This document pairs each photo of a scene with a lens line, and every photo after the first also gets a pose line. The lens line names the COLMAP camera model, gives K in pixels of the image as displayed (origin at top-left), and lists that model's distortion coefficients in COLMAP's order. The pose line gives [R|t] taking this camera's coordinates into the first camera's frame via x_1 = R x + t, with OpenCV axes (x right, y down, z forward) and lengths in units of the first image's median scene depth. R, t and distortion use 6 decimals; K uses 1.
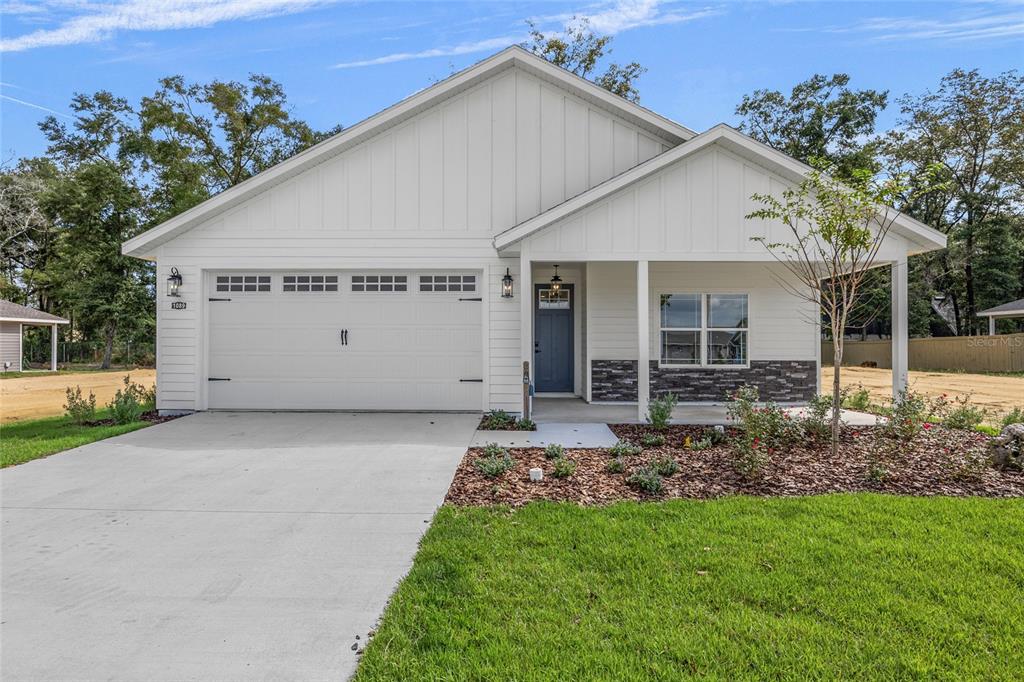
lens RADIAL K [[531.8, 0, 510.7], [0, 531.8, 354.0], [0, 0, 1]] dist [-0.006922, -0.001528]
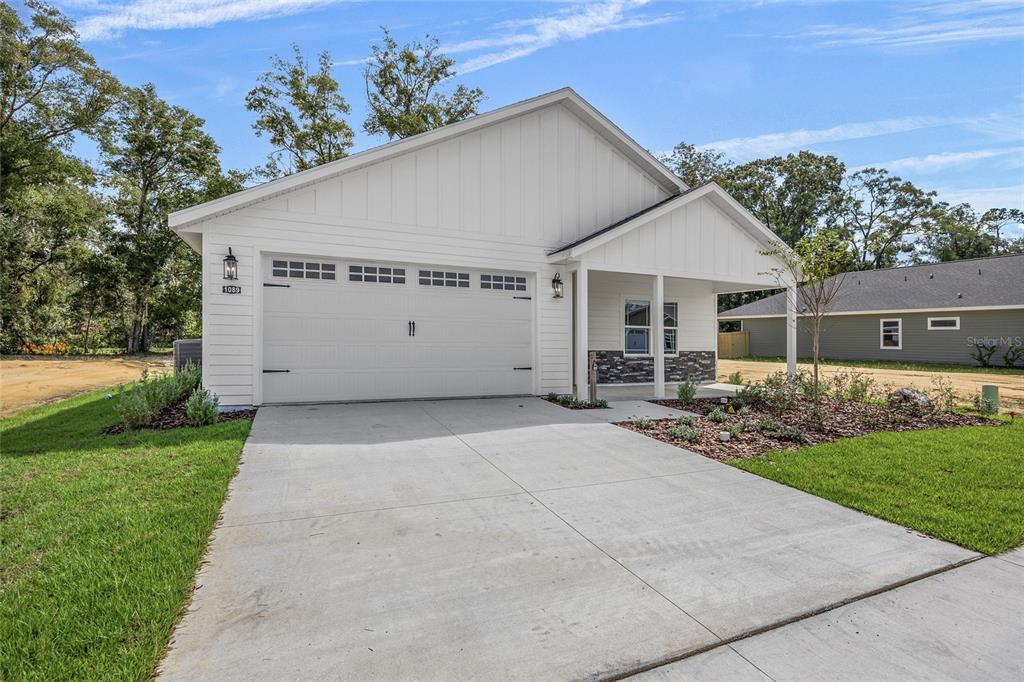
lens RADIAL K [[489.0, 0, 512.0], [0, 489.0, 341.0], [0, 0, 1]] dist [-0.004224, -0.000877]
pose [[0.908568, 0.009457, 0.417629, -0.530822], [-0.008028, 0.999954, -0.005177, -0.003857], [-0.417659, 0.001350, 0.908603, 0.049832]]
